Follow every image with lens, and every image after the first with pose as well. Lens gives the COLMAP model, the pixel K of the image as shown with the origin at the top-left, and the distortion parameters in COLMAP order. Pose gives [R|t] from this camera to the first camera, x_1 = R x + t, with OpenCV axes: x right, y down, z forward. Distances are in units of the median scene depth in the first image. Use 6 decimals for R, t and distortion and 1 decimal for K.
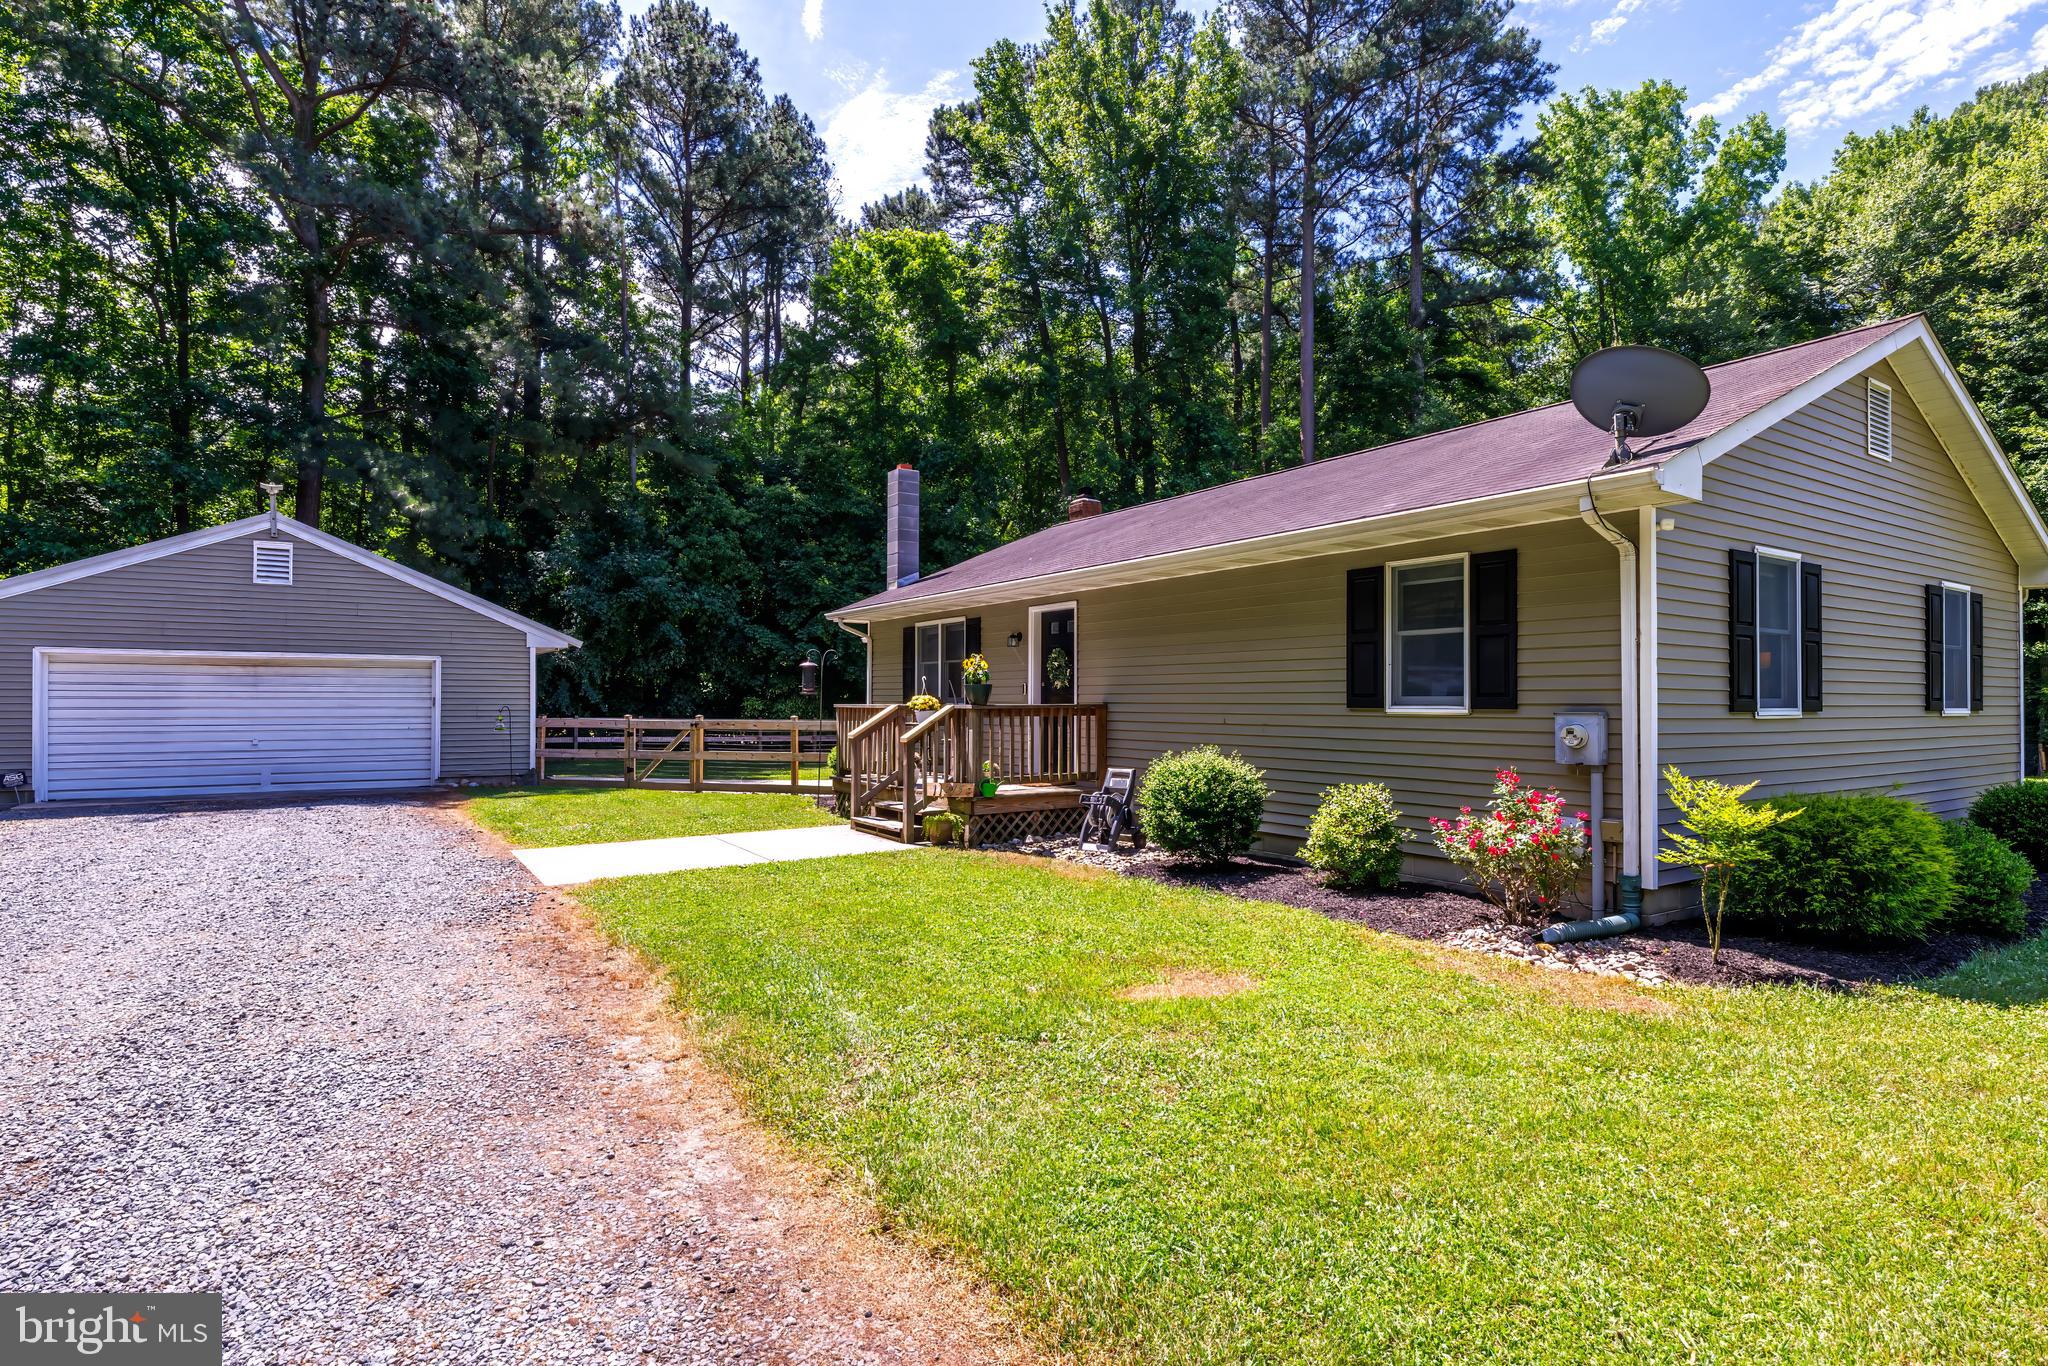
lens RADIAL K [[967.9, 0, 1031.6], [0, 967.9, 683.8], [0, 0, 1]] dist [-0.003294, 0.000492]
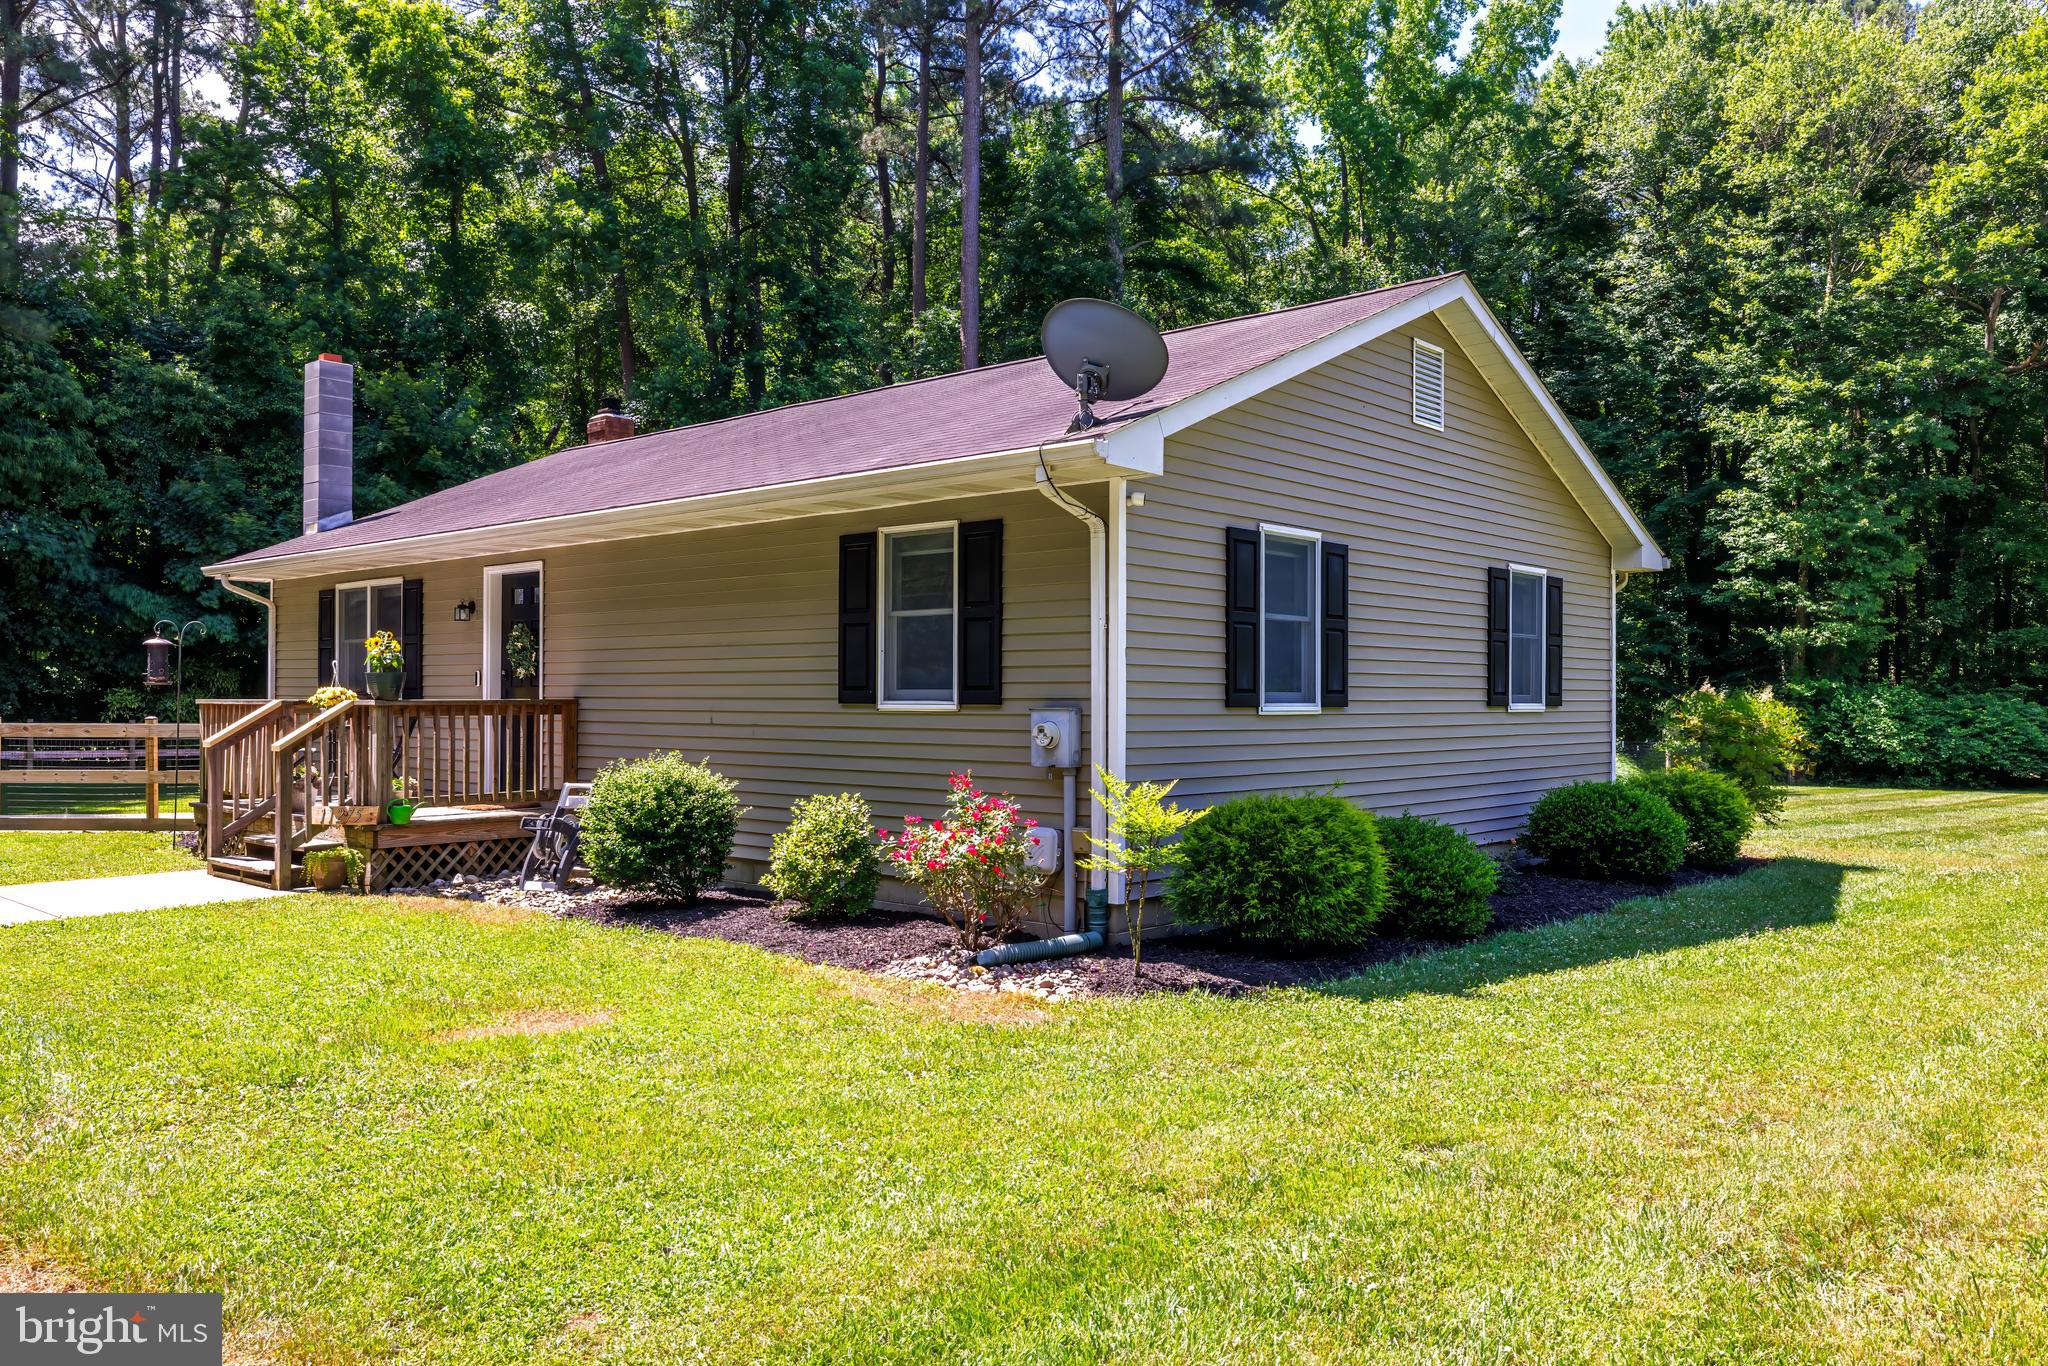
lens RADIAL K [[1420.0, 0, 987.0], [0, 1420.0, 675.9], [0, 0, 1]] dist [-0.006888, 0.006727]
pose [[0.970649, 0.003434, 0.240475, 0.085053], [-0.004492, 0.999982, 0.003854, -0.001991], [-0.240457, -0.004821, 0.970648, -0.106664]]
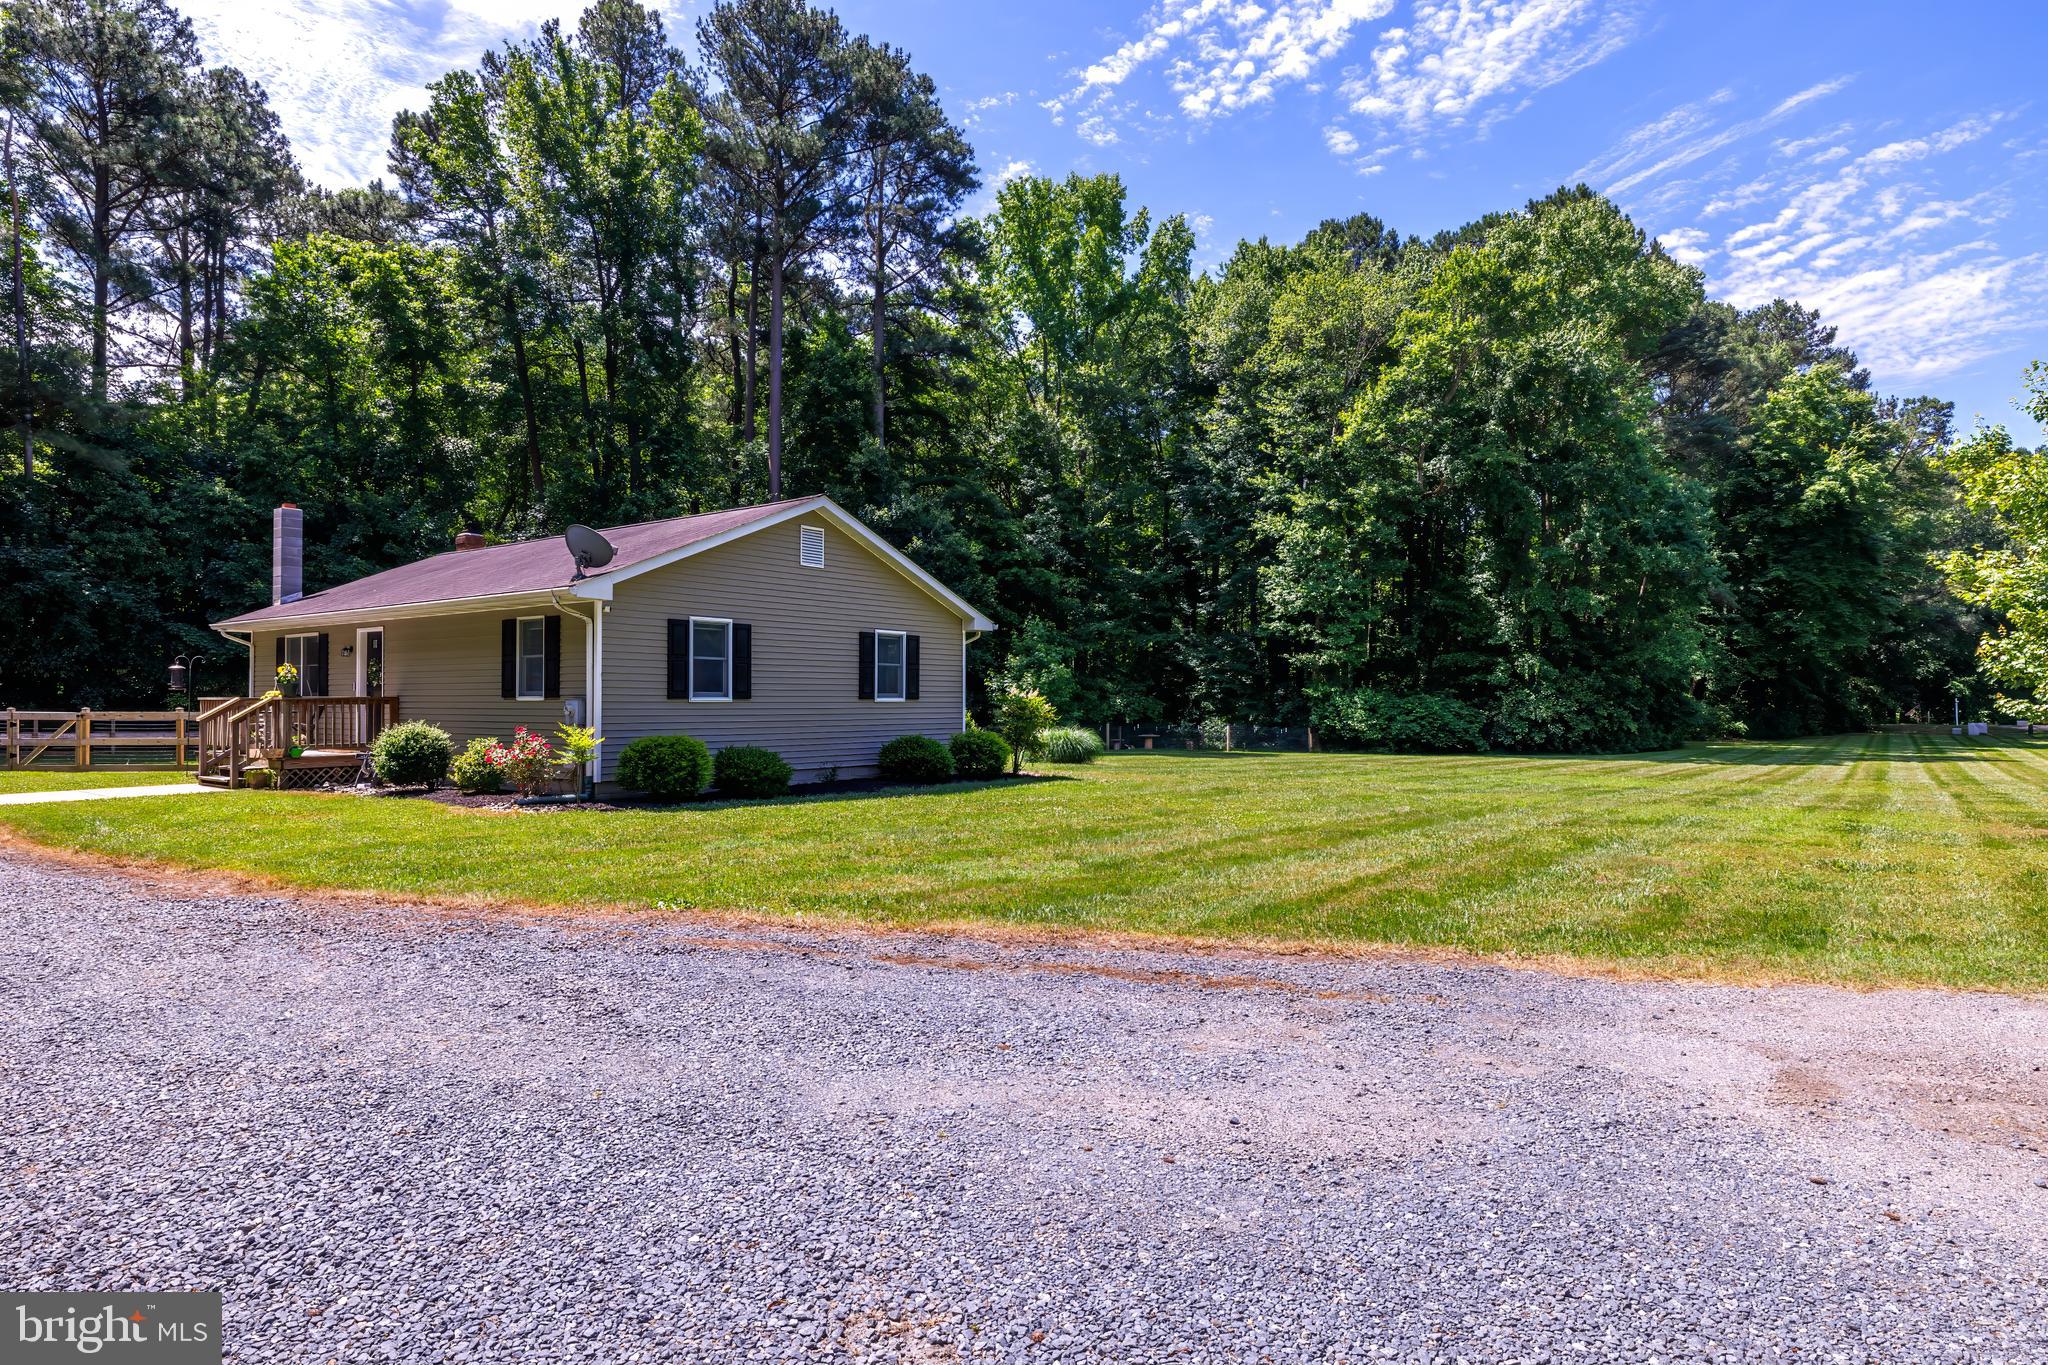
lens RADIAL K [[1101.4, 0, 1021.7], [0, 1101.4, 691.7], [0, 0, 1]] dist [0.000505, 0.001262]
pose [[0.947004, -0.000043, 0.321223, 0.311828], [-0.003577, 0.999937, 0.010679, -0.005827], [-0.321203, -0.011262, 0.946943, -0.652070]]
